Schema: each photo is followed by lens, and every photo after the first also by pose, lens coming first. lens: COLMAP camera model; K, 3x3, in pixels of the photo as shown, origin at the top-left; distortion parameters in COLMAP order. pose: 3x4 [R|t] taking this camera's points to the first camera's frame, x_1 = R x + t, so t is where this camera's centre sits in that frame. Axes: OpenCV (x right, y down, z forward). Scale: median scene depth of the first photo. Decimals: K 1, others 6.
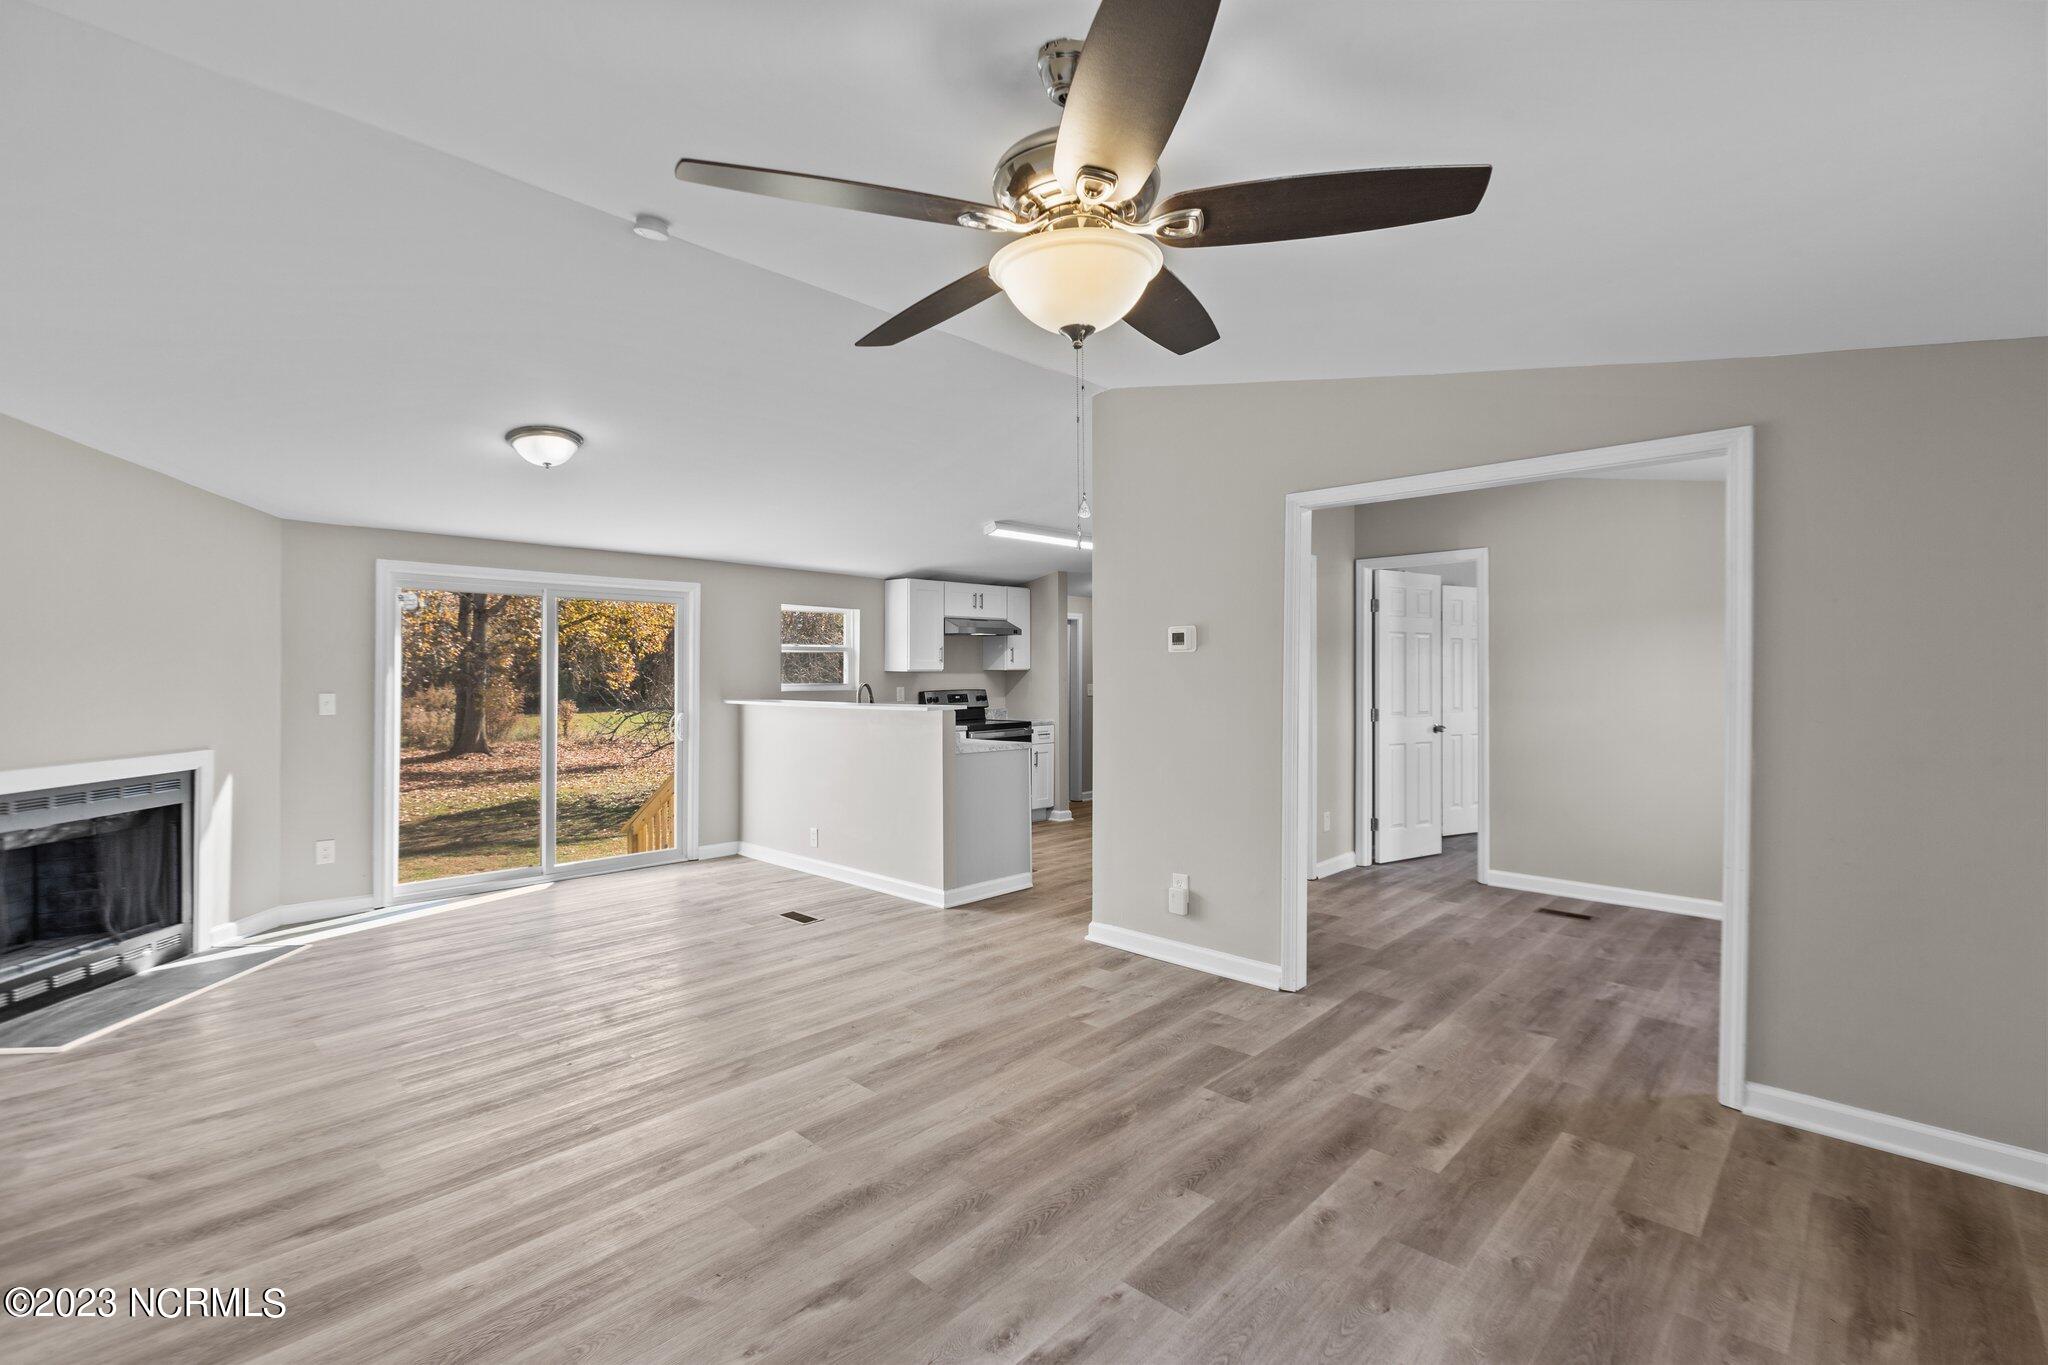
lens RADIAL K [[929.3, 0, 1027.6], [0, 929.3, 682.5], [0, 0, 1]] dist [0.001549, -0.000166]
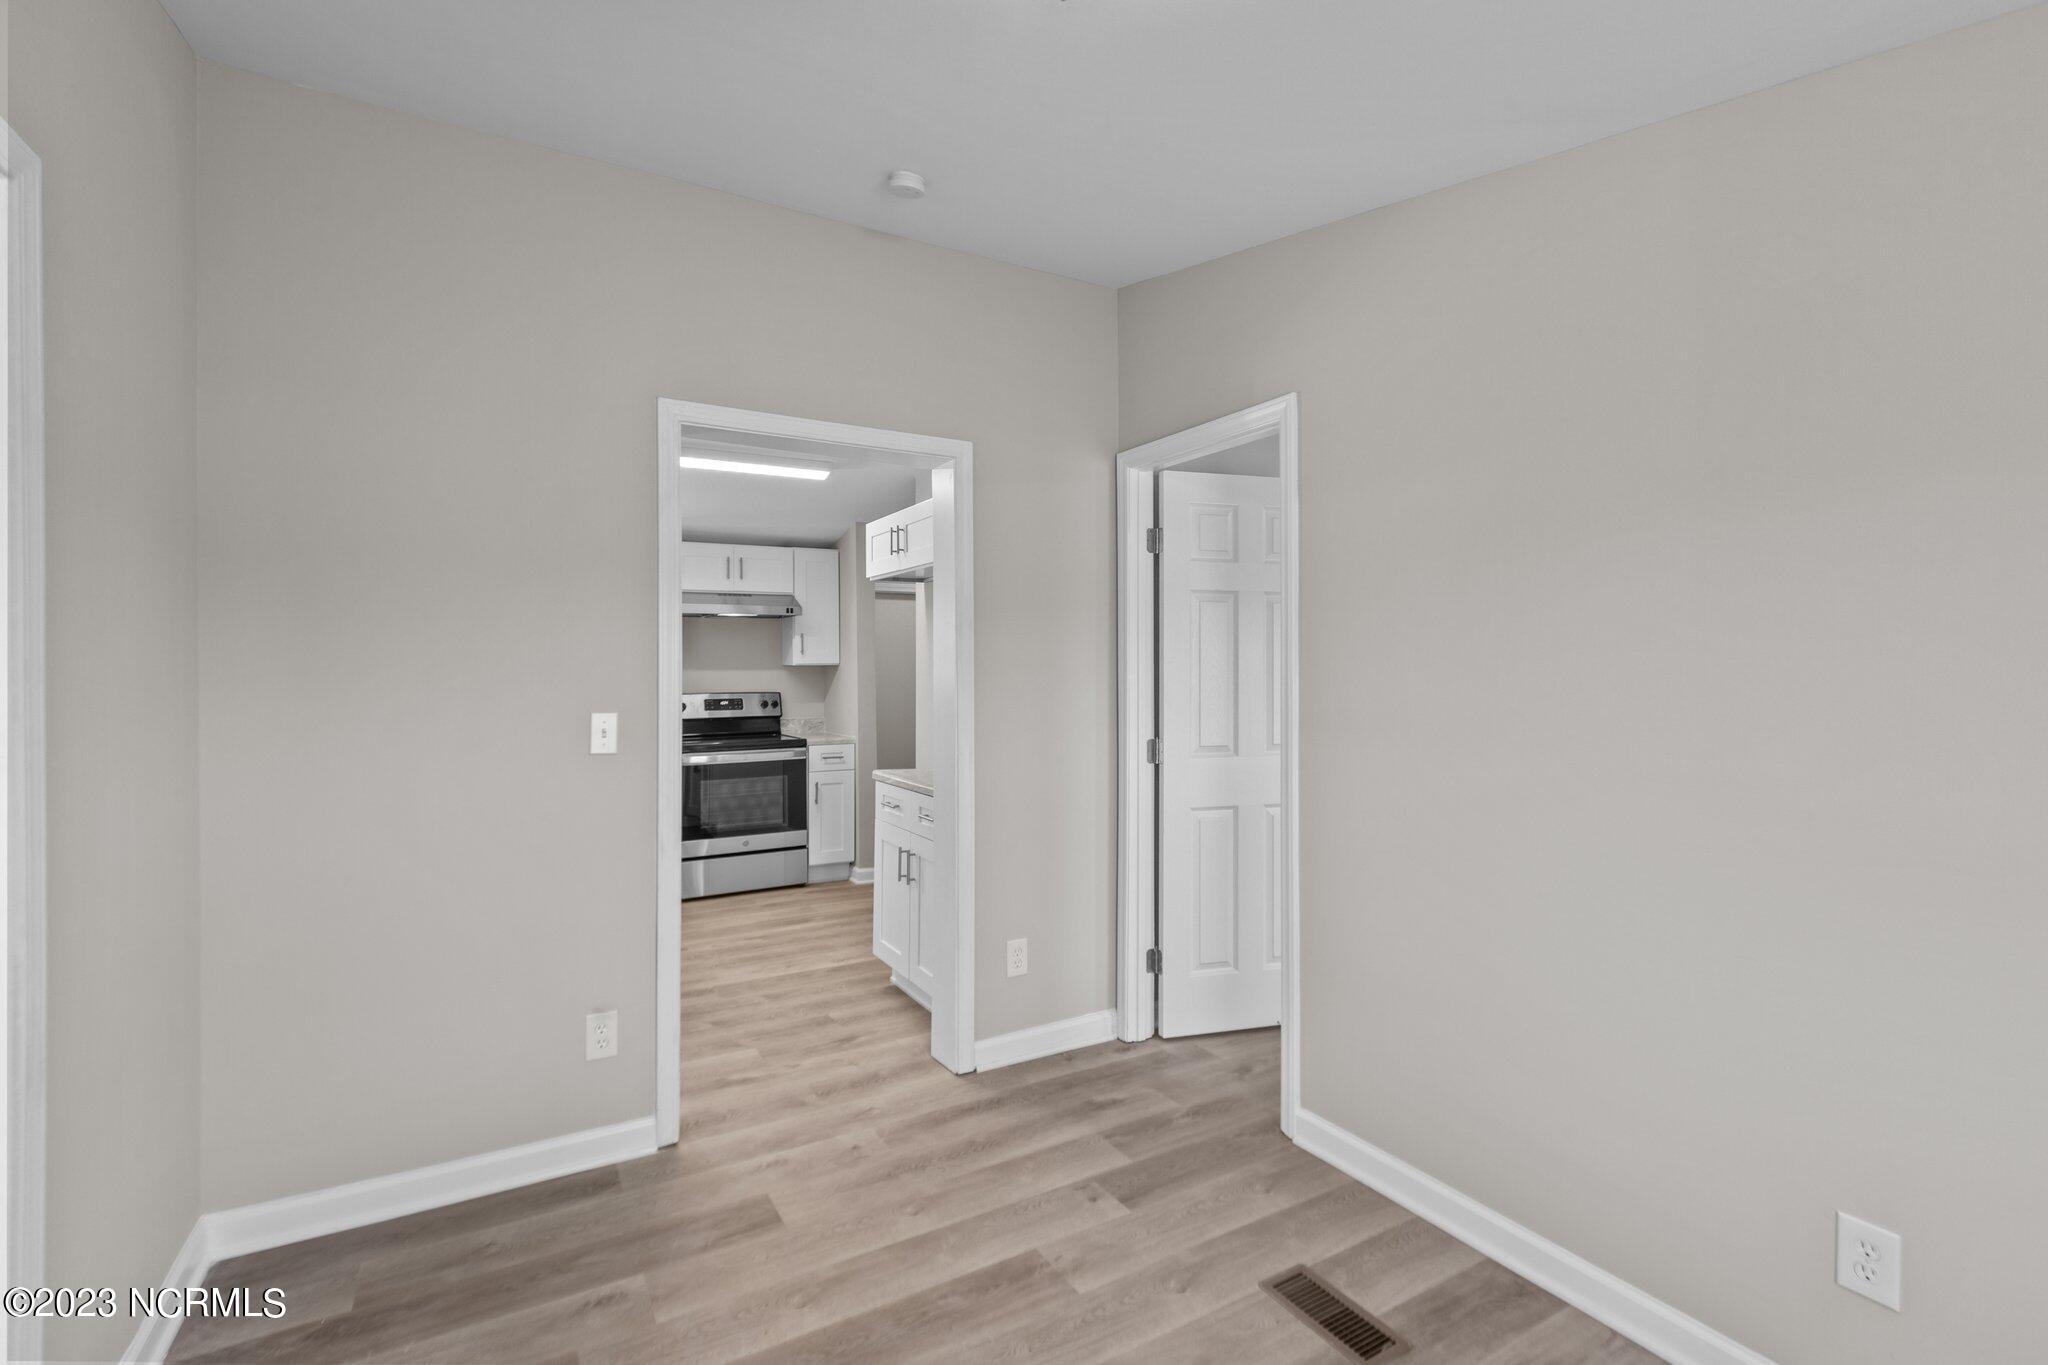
lens RADIAL K [[929.3, 0, 1013.4], [0, 929.3, 678.7], [0, 0, 1]] dist [0.001549, -0.000166]
pose [[0.959439, -0.000115, -0.281915, 0.433473], [0.001352, 0.999990, 0.004190, -0.007455], [0.281912, -0.004401, 0.959430, 0.468695]]
